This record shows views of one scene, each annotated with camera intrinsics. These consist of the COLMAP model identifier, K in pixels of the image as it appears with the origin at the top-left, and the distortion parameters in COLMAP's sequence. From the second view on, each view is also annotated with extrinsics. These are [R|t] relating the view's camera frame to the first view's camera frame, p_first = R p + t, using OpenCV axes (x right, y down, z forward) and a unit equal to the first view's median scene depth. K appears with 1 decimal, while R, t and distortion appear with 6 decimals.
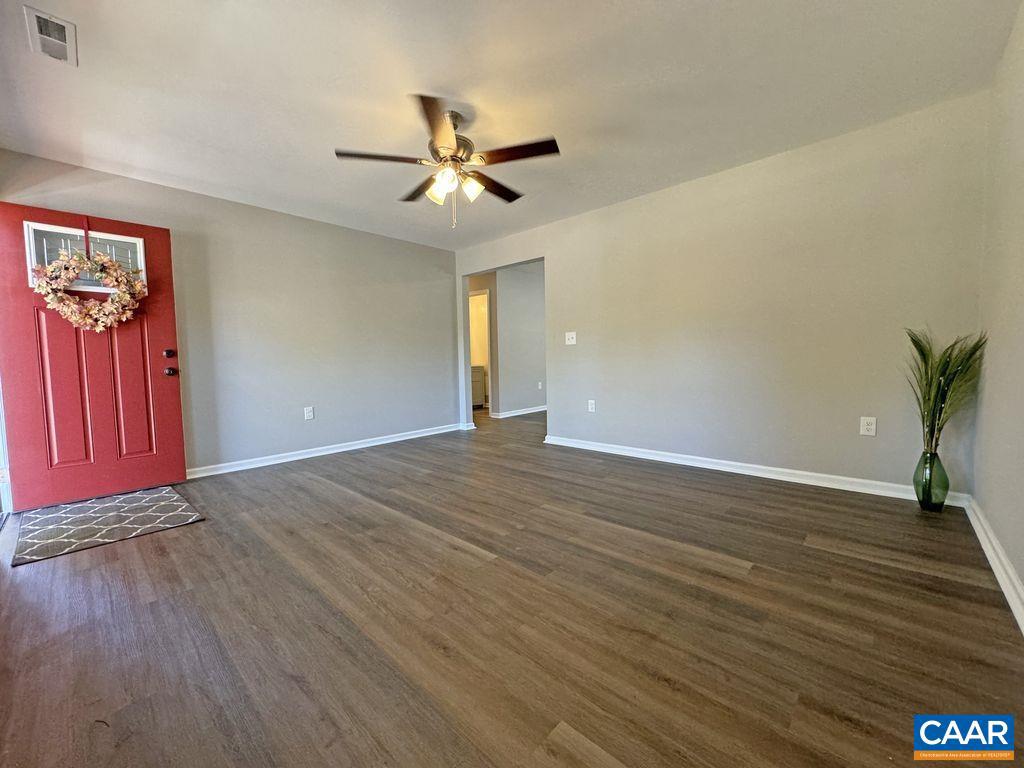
lens RADIAL K [[409.9, 0, 511.8], [0, 409.9, 381.6], [0, 0, 1]] dist [-0.000674, 0.000028]
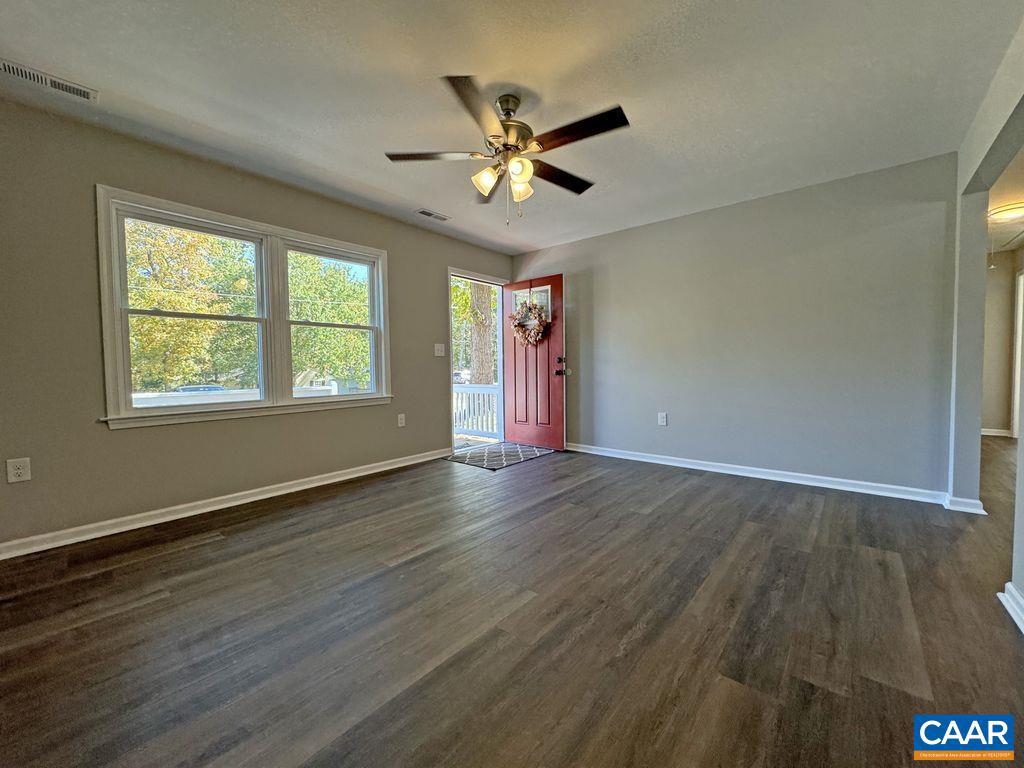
lens RADIAL K [[409.9, 0, 511.8], [0, 409.9, 381.6], [0, 0, 1]] dist [-0.000674, 0.000028]
pose [[0.034940, 0.055824, -0.997829, 0.637726], [-0.047594, 0.997399, 0.054134, -0.066204], [0.998255, 0.045600, 0.037506, 0.819081]]
